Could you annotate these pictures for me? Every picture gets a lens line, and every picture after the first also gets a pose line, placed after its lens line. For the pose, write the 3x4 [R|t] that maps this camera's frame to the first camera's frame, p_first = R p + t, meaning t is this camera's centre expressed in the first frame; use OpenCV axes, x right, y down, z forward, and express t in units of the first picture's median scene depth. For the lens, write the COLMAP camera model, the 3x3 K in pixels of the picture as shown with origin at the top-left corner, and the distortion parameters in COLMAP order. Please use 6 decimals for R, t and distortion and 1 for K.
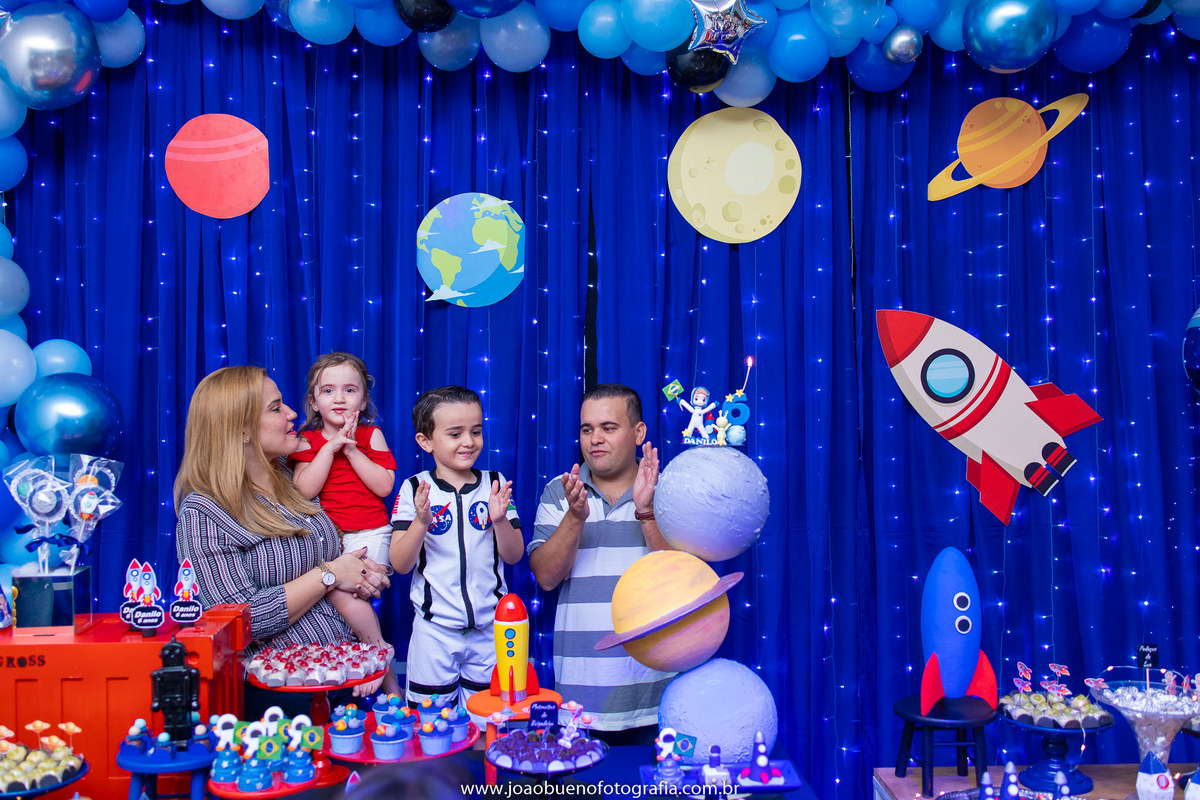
lens RADIAL K [[1210.0, 0, 596.8], [0, 1210.0, 395.3], [0, 0, 1]] dist [0.012234, 0.000000]
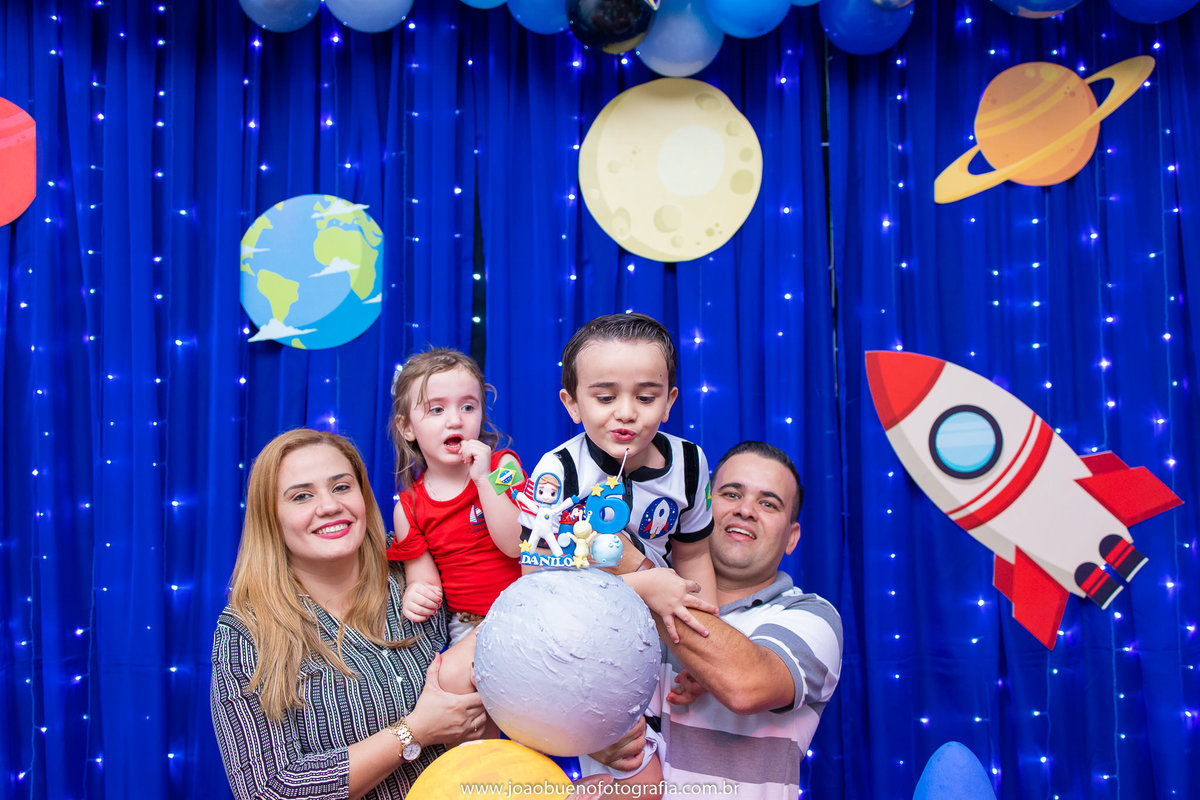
lens RADIAL K [[1210.0, 0, 592.3], [0, 1210.0, 394.1], [0, 0, 1]] dist [0.012234, 0.000000]
pose [[0.999326, -0.001726, -0.036667, 0.094337], [0.000272, 0.999215, -0.039623, -0.015964], [0.036707, 0.039586, 0.998542, 0.269278]]
